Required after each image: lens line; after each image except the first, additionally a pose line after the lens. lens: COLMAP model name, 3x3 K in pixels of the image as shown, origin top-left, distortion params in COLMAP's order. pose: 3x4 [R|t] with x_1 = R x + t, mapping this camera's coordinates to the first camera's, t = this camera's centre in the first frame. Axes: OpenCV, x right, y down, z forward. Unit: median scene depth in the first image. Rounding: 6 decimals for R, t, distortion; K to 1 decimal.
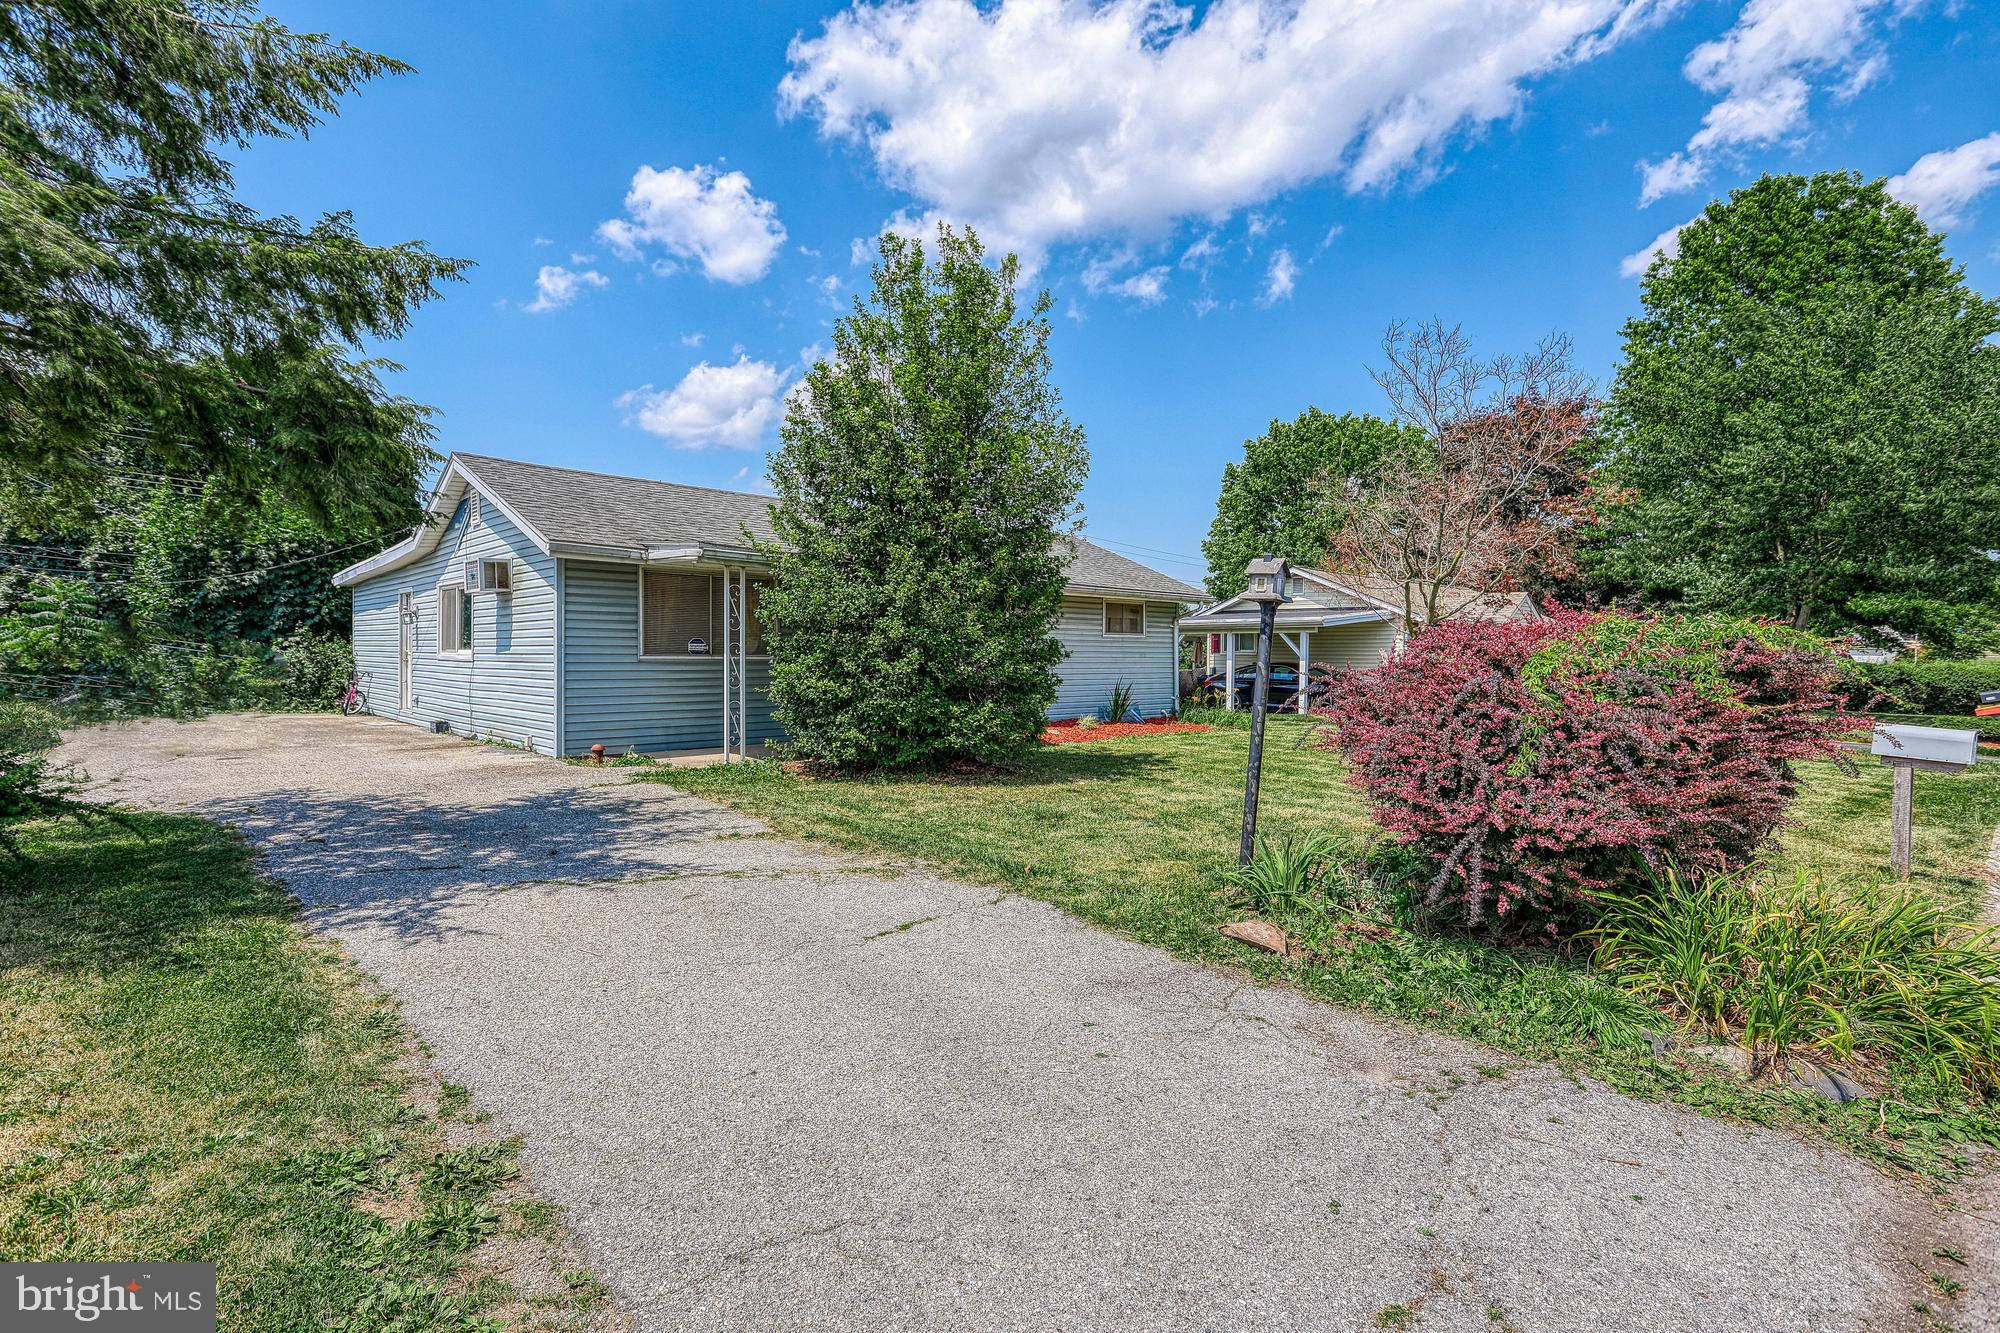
lens RADIAL K [[947.0, 0, 1005.7], [0, 947.0, 679.2], [0, 0, 1]] dist [0.001854, 0.001799]
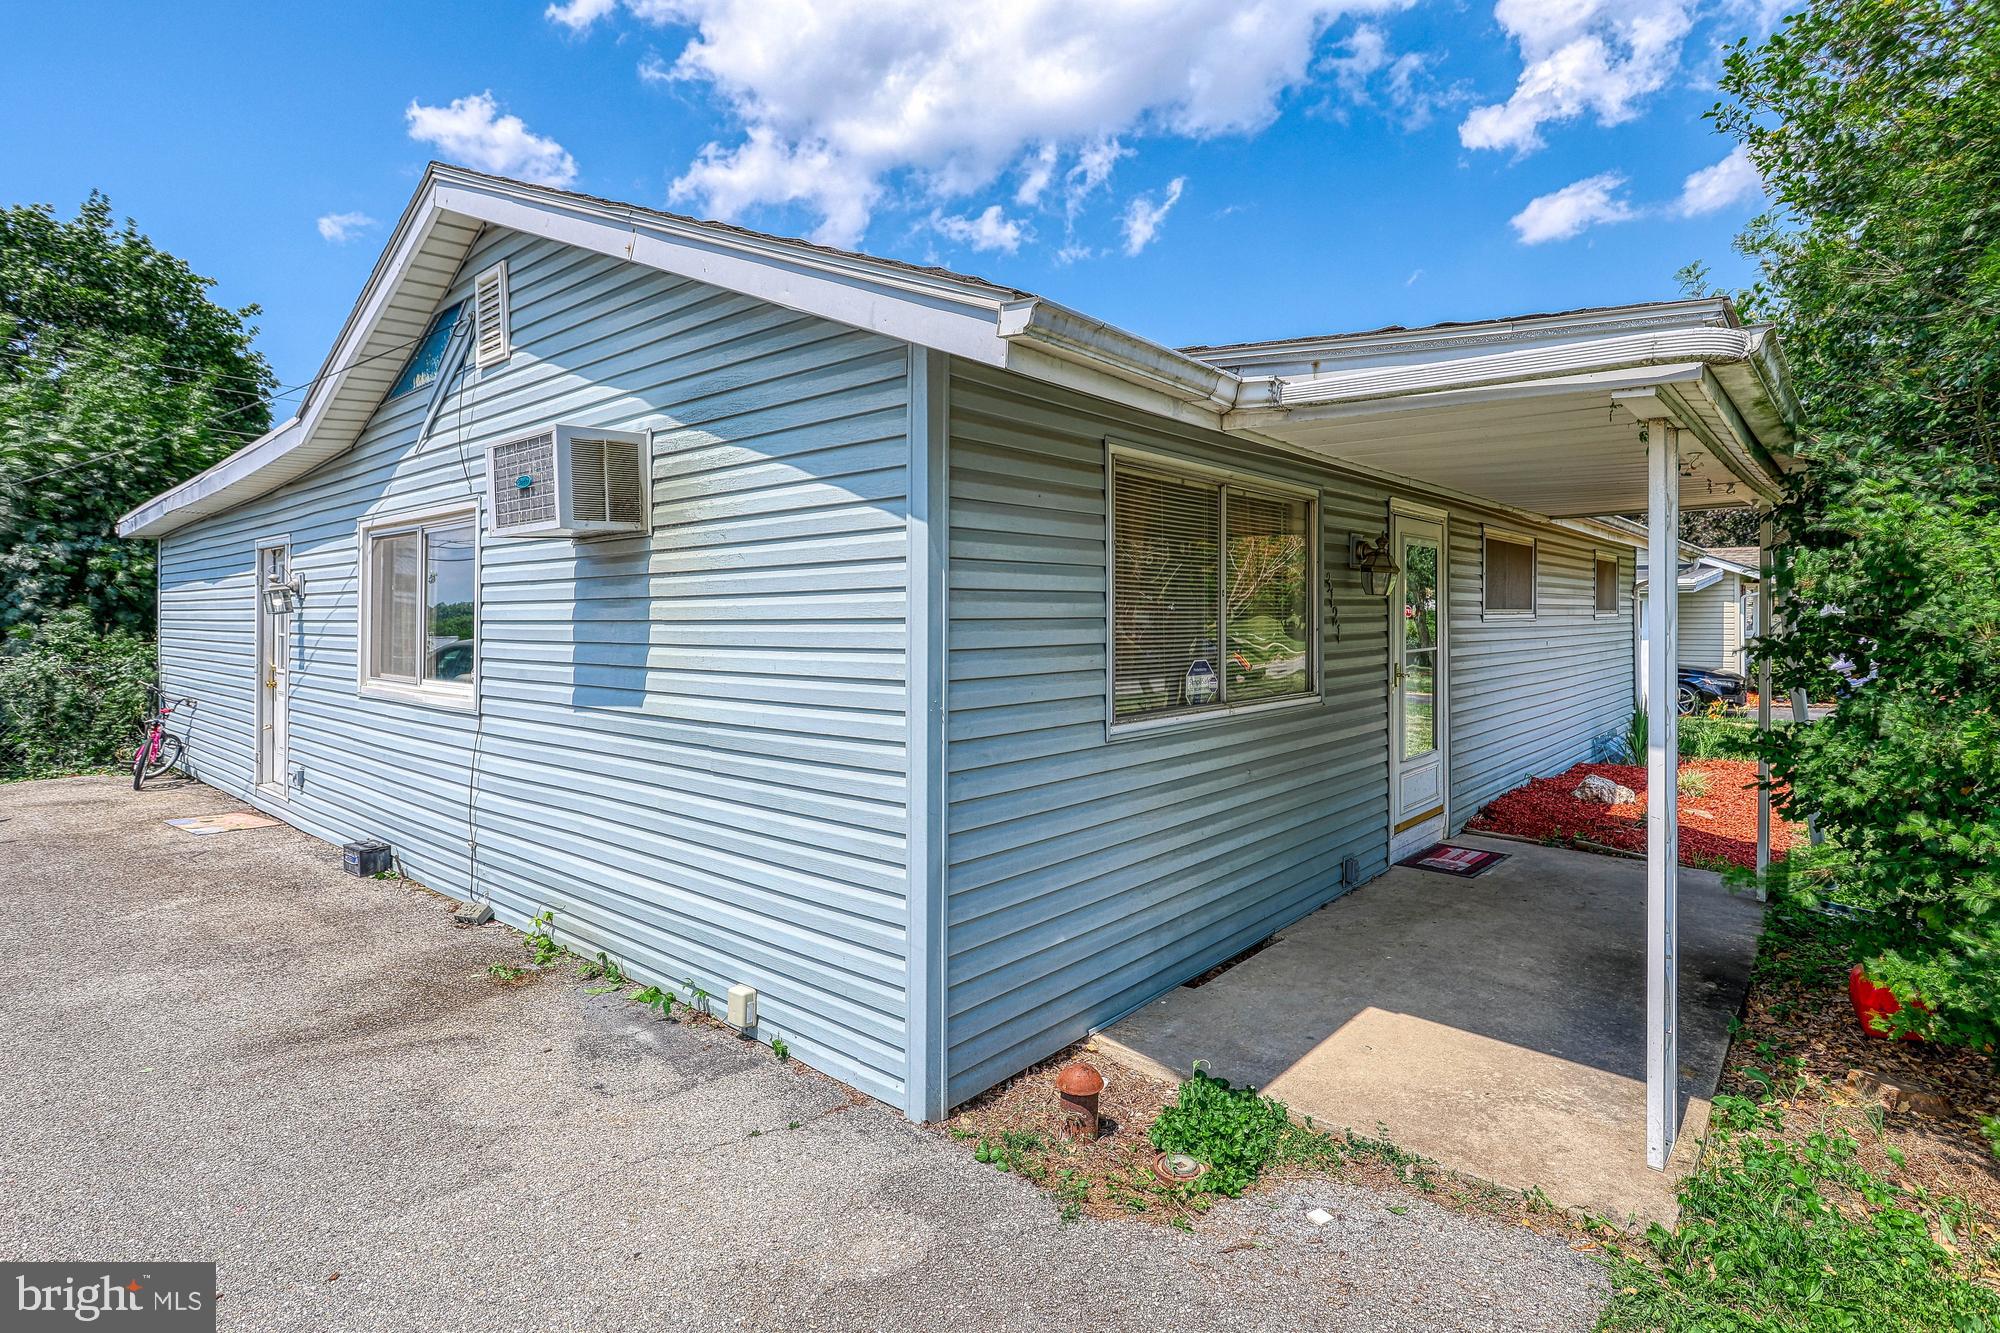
lens RADIAL K [[988.4, 0, 1004.8], [0, 988.4, 618.8], [0, 0, 1]] dist [-0.001618, -0.000241]
pose [[0.994732, -0.013763, 0.101582, -0.370370], [0.016118, 0.999619, -0.022394, -0.043990], [-0.101235, 0.023914, 0.994575, 0.547094]]
